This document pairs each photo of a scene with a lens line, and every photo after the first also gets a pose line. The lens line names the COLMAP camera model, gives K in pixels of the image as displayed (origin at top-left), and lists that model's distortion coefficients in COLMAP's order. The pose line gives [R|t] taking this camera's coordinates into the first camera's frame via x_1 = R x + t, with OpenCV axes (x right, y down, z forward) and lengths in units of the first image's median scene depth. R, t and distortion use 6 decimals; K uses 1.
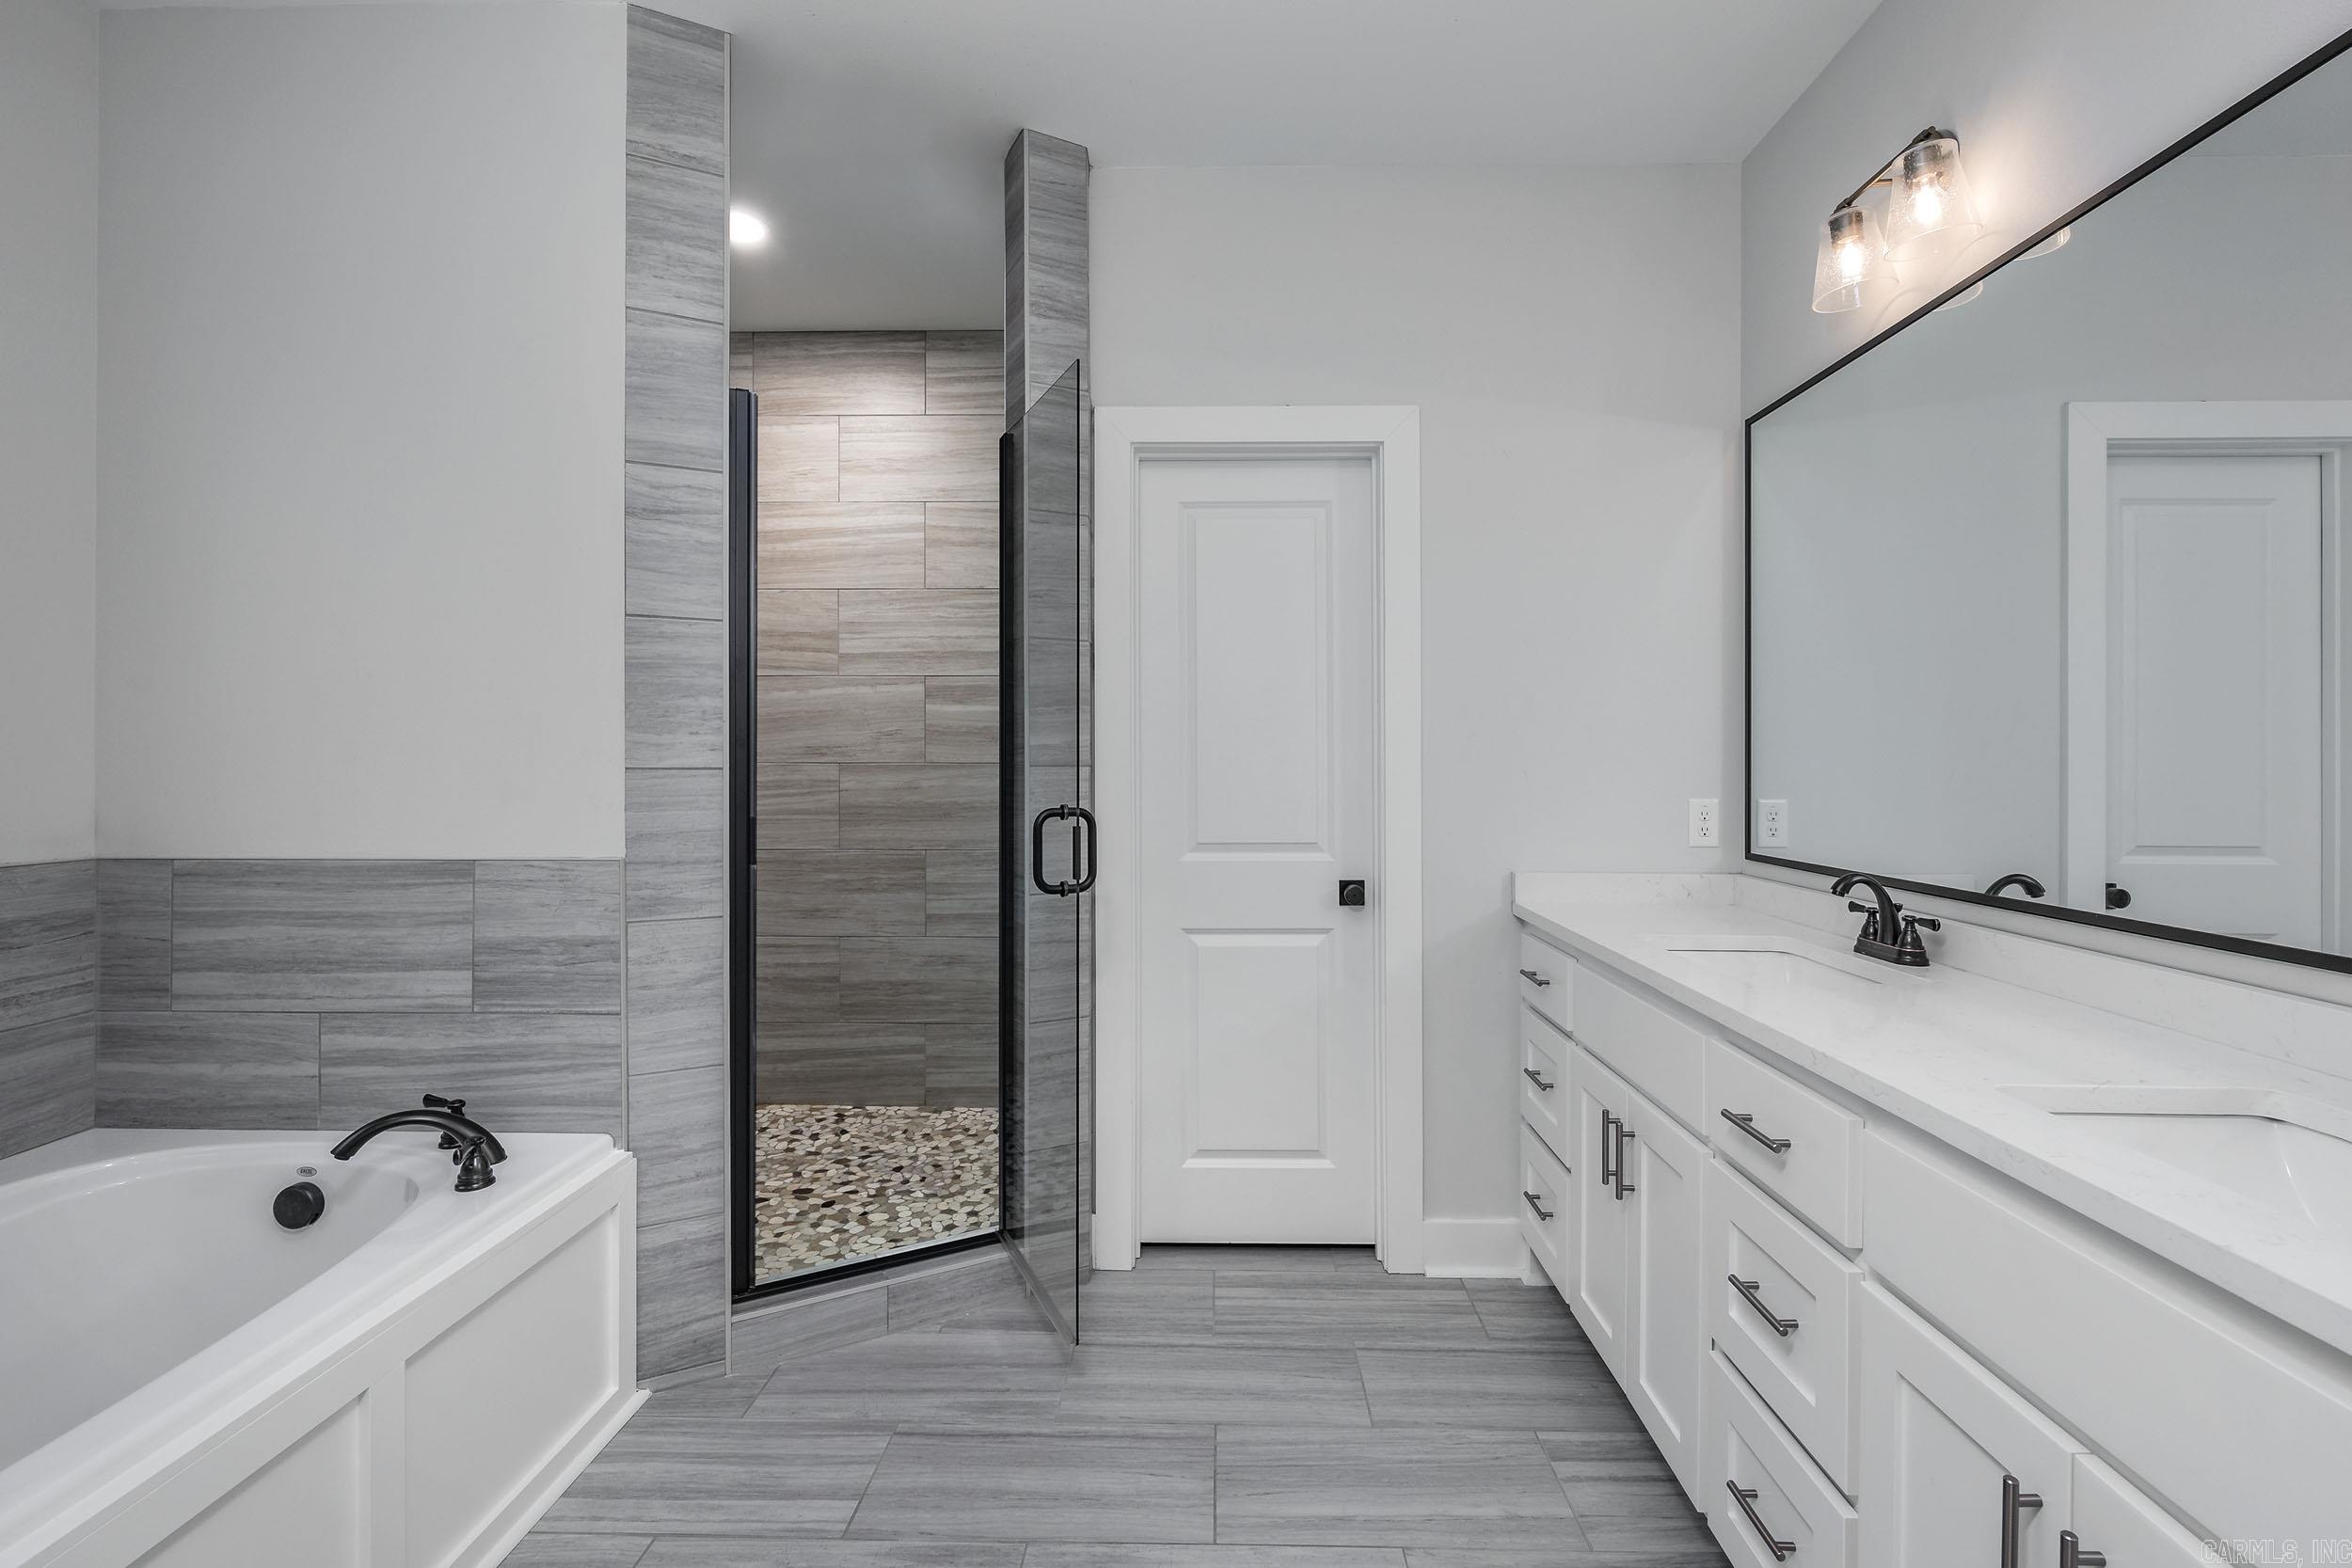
lens RADIAL K [[1023.2, 0, 1183.2], [0, 1023.2, 770.7], [0, 0, 1]] dist [-0.000699, -0.000516]
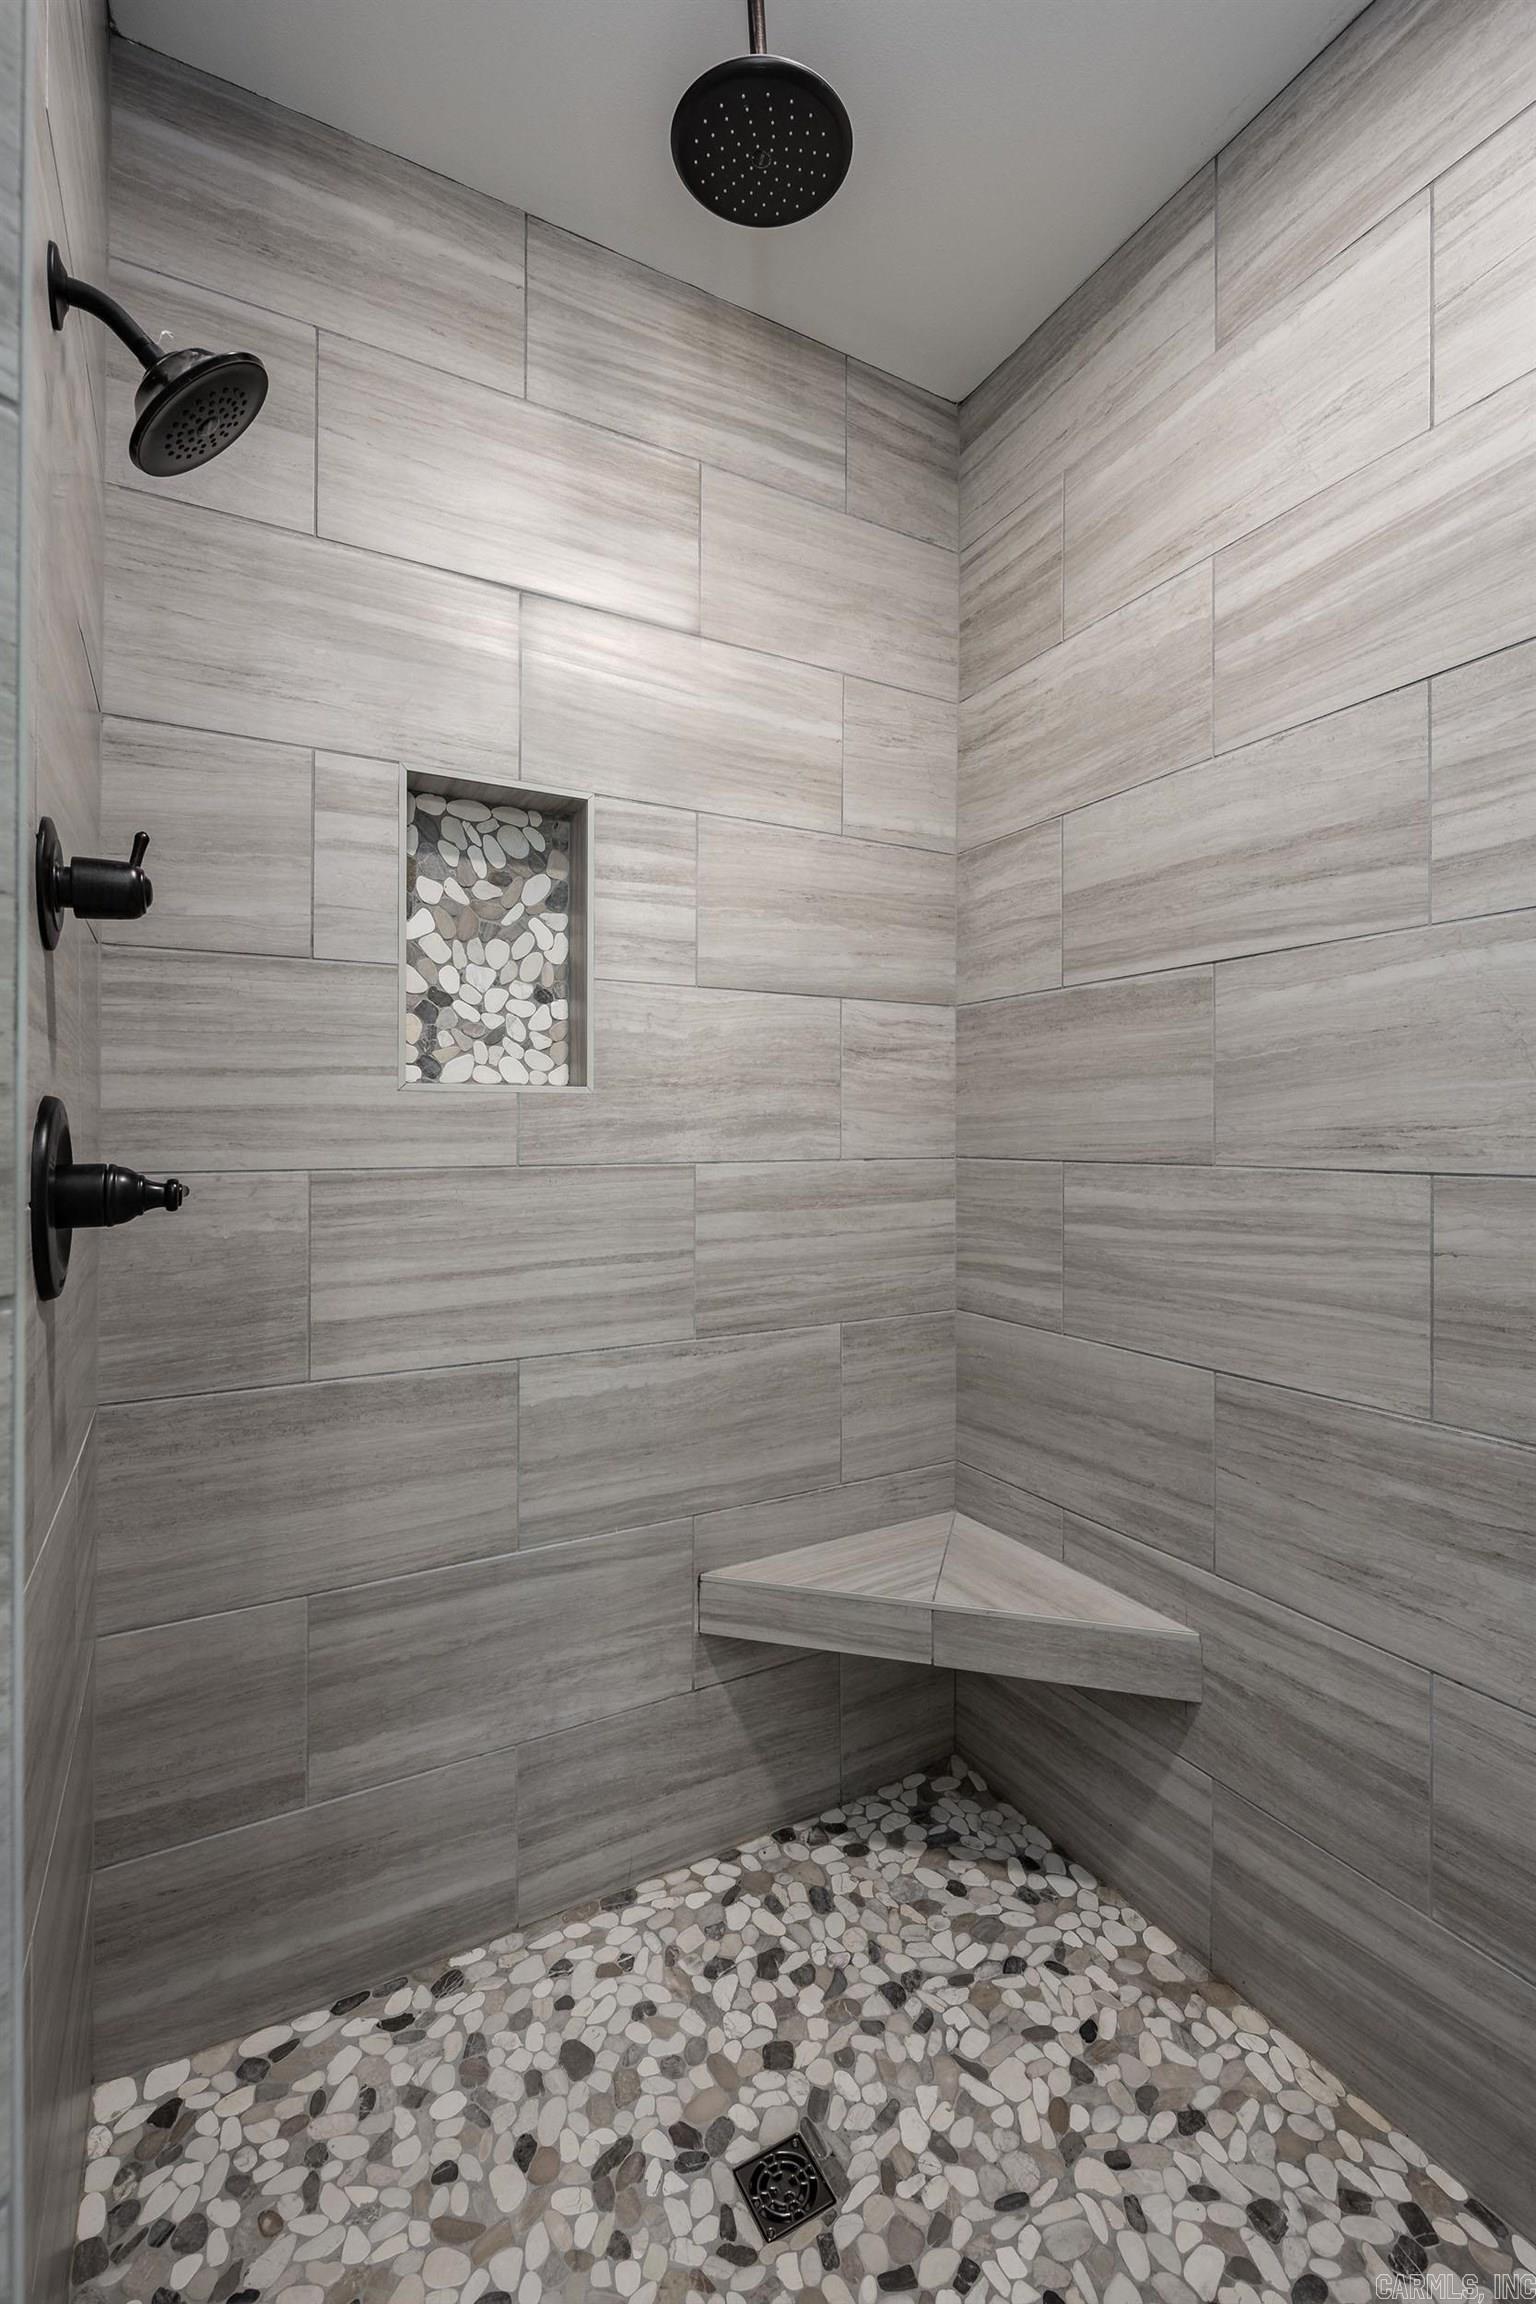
lens RADIAL K [[1002.4, 0, 773.4], [0, 1002.4, 1137.0], [0, 0, 1]] dist [-0.000699, -0.000516]
pose [[0.510500, 0.001440, -0.859876, -0.156489], [0.001503, 0.999996, 0.002568, -0.021360], [0.859876, -0.002603, 0.510496, 0.632078]]
